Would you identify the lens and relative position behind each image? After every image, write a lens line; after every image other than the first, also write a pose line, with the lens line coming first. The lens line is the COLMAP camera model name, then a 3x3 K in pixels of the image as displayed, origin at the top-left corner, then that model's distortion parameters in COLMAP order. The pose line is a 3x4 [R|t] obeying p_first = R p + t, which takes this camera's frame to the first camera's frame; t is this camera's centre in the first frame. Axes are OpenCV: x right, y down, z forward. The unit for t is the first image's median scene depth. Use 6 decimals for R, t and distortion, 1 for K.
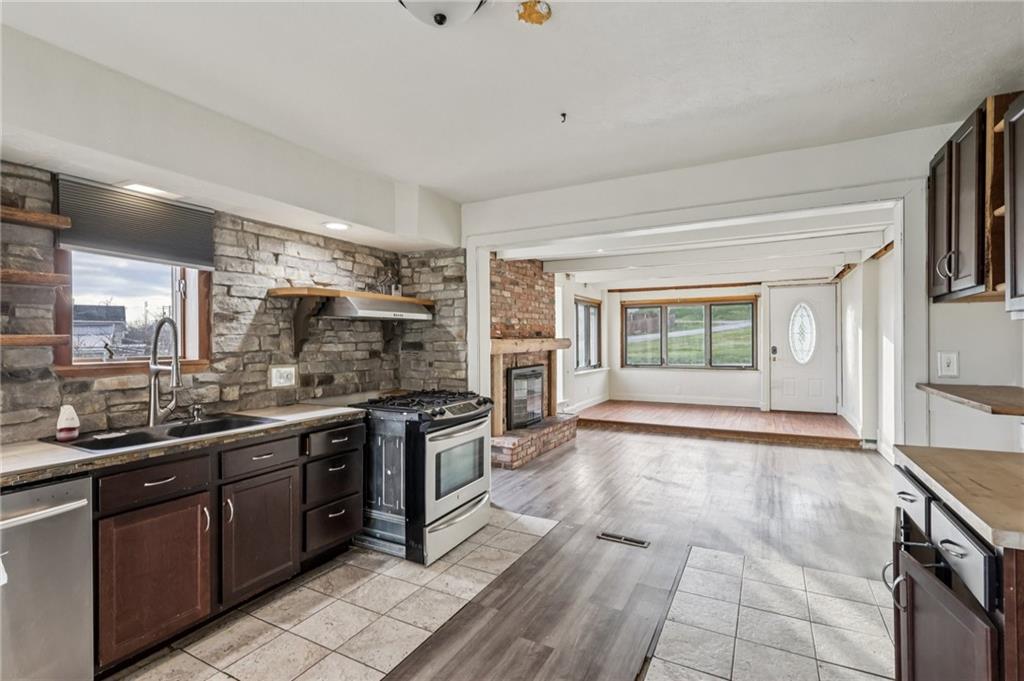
lens RADIAL K [[476.5, 0, 509.8], [0, 476.5, 339.1], [0, 0, 1]] dist [0.001113, 0.000456]
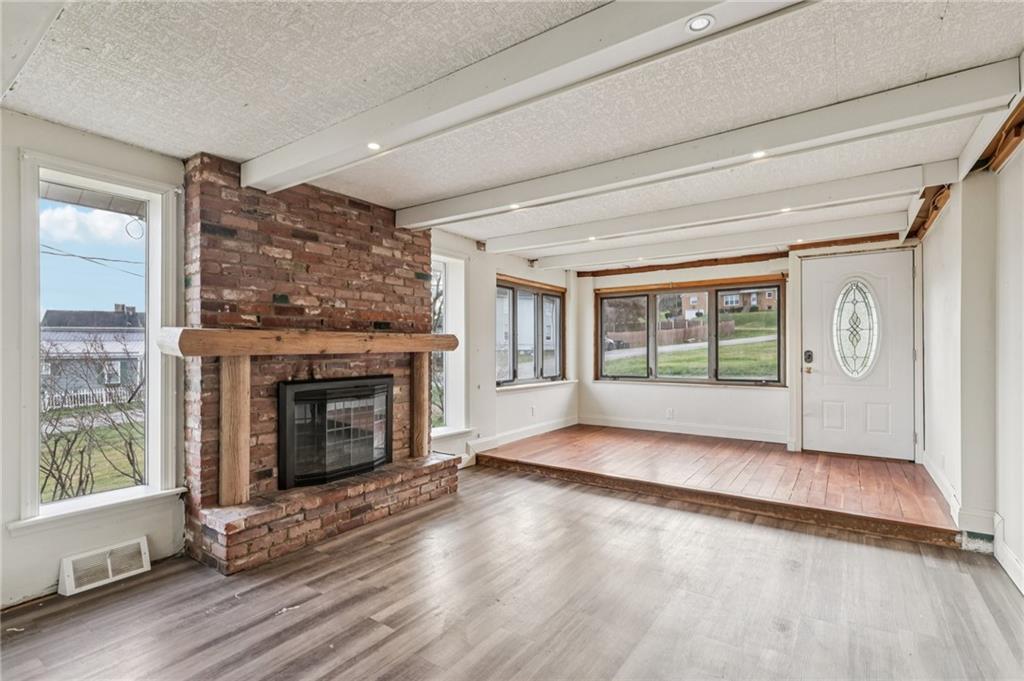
lens RADIAL K [[477.9, 0, 509.5], [0, 477.9, 345.1], [0, 0, 1]] dist [0.001525, 0.000632]
pose [[0.992698, 0.003329, -0.120581, 0.327276], [-0.003961, 0.999980, -0.004998, 0.017890], [0.120562, 0.005439, 0.992691, 0.441130]]
